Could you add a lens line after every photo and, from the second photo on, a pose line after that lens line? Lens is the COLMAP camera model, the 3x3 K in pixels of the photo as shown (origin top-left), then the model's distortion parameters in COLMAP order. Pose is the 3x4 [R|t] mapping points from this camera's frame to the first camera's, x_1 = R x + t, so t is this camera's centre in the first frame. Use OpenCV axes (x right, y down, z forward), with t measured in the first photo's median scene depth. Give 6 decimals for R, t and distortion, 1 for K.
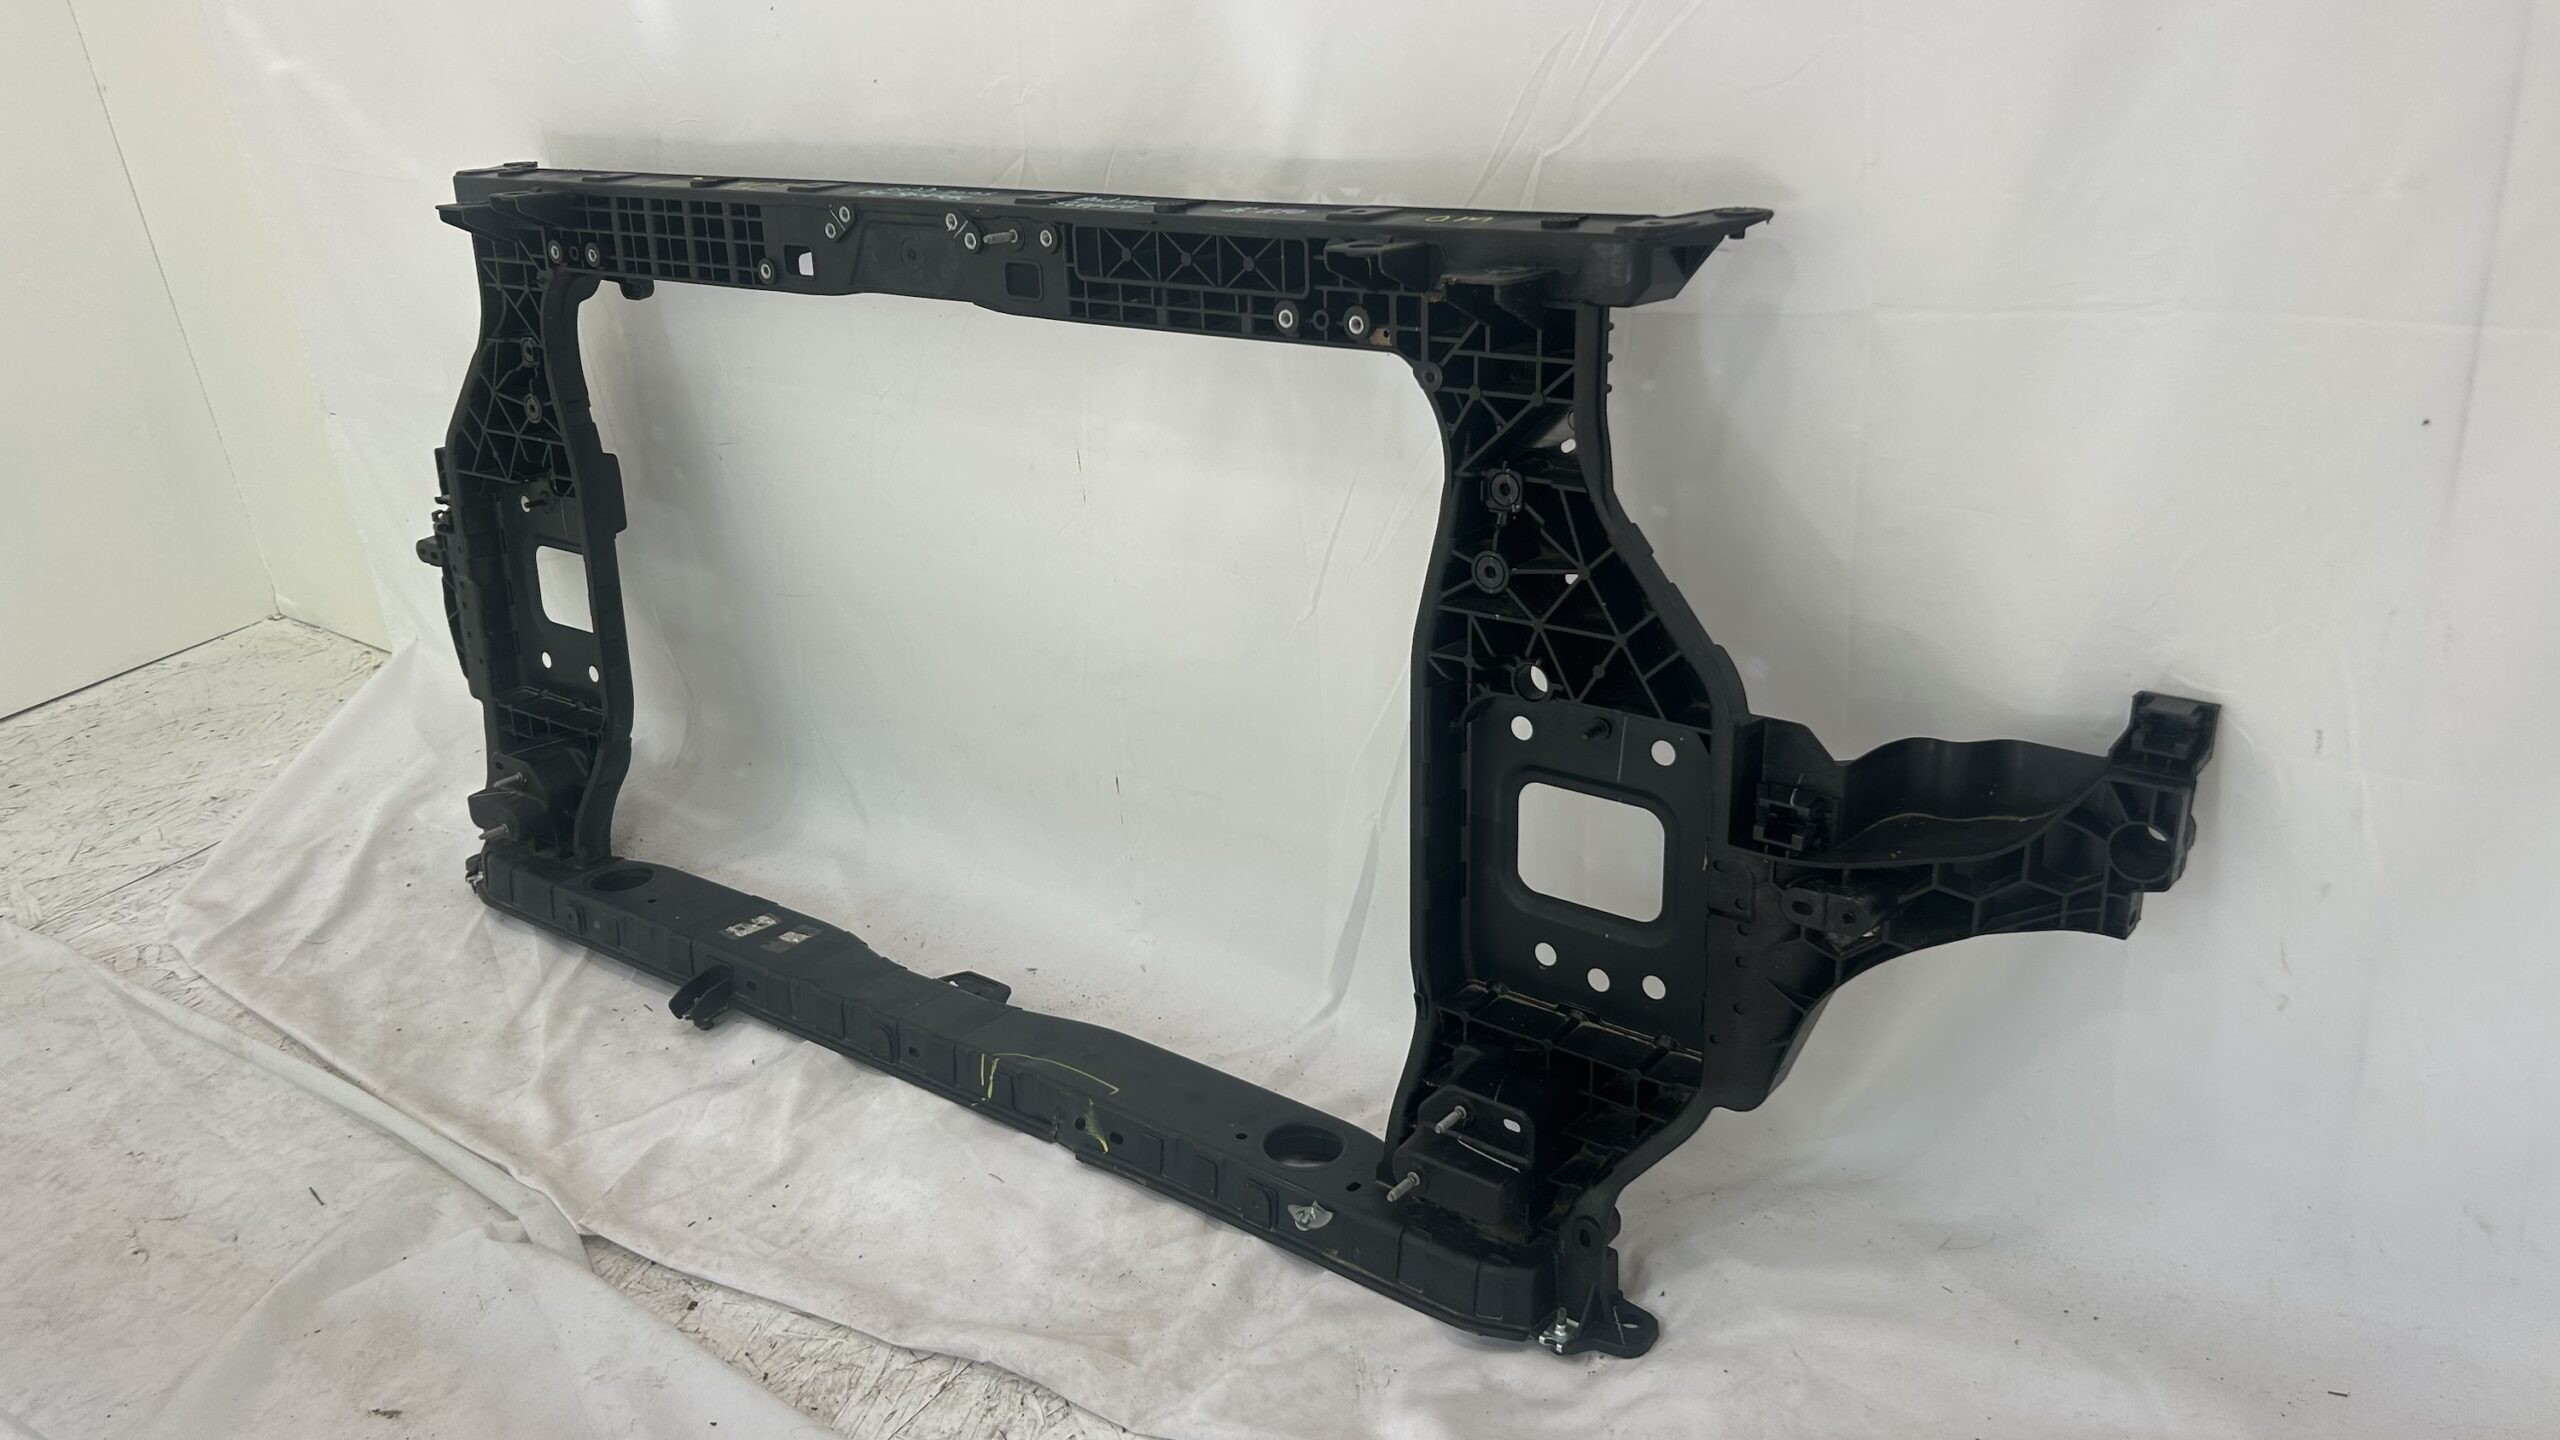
lens RADIAL K [[1924.5, 0, 1280.0], [0, 1924.5, 720.0], [0, 0, 1]] dist [0.080204, -0.193541]
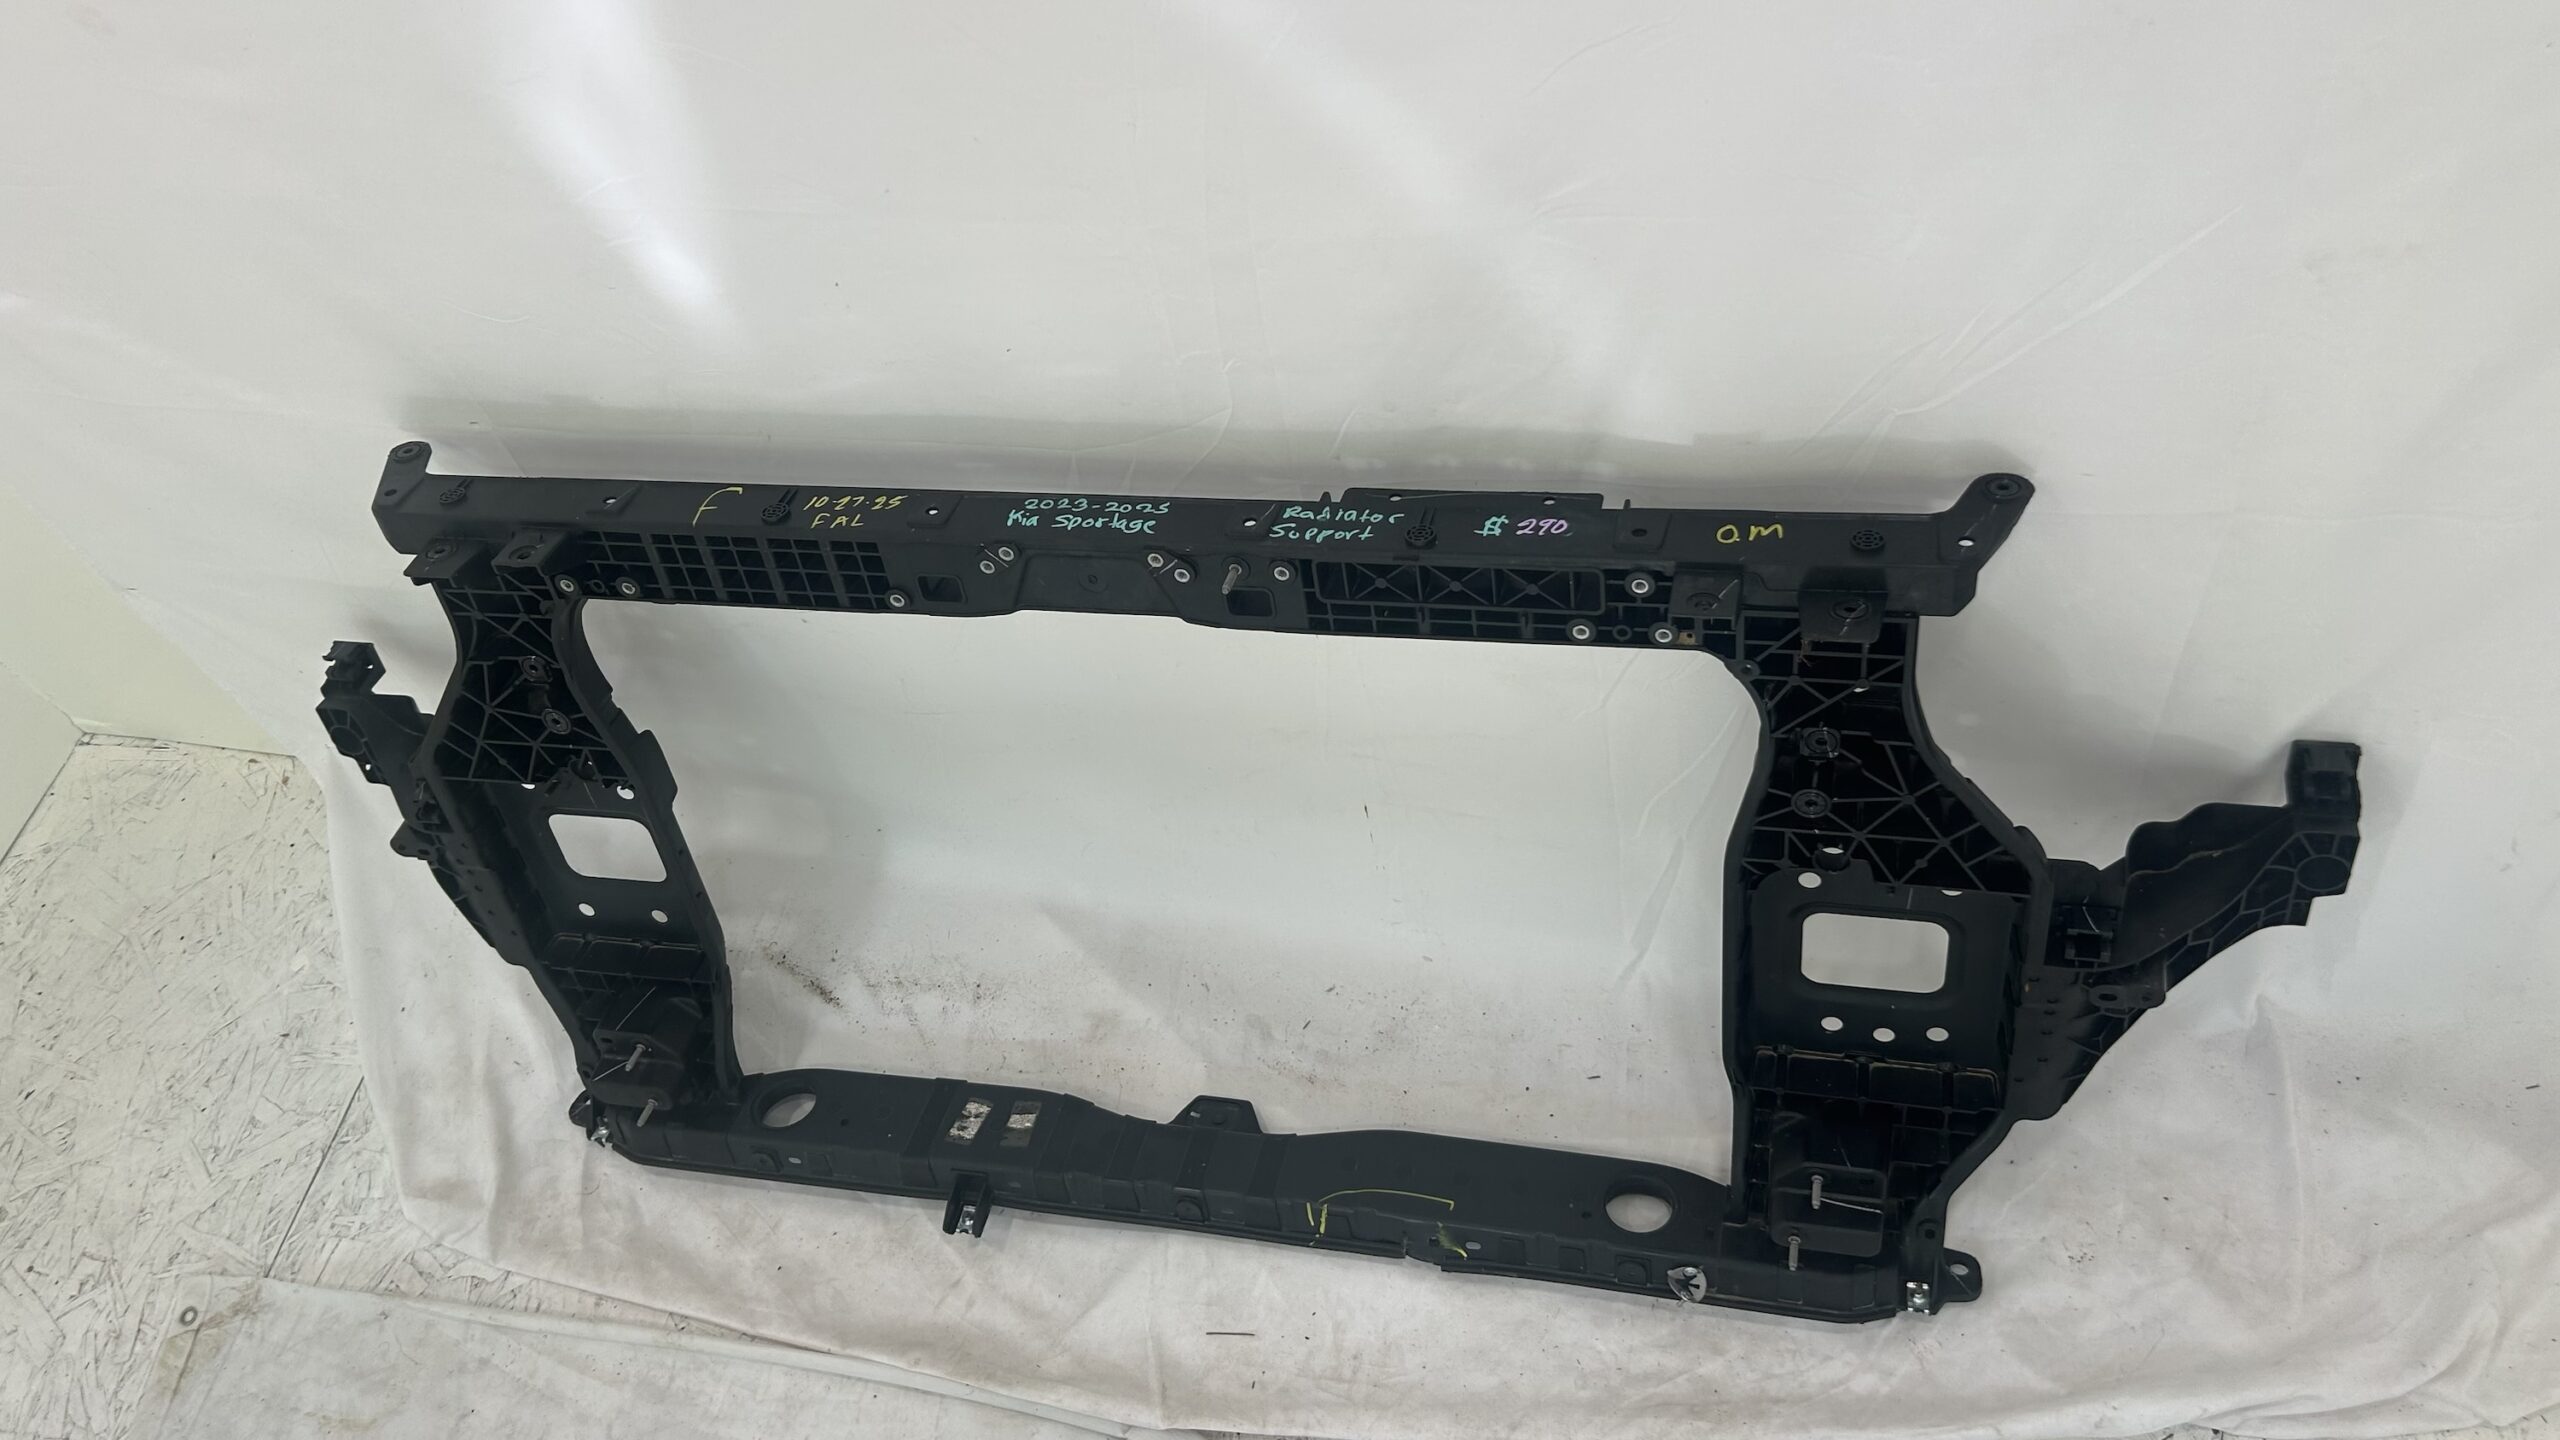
lens RADIAL K [[1924.5, 0, 1280.0], [0, 1924.5, 720.0], [0, 0, 1]] dist [0.080204, -0.193541]
pose [[0.913667, -0.326807, 0.241683, -0.396075], [0.238469, 0.912501, 0.332377, -0.521070], [-0.329159, -0.246048, 0.911655, 0.062863]]
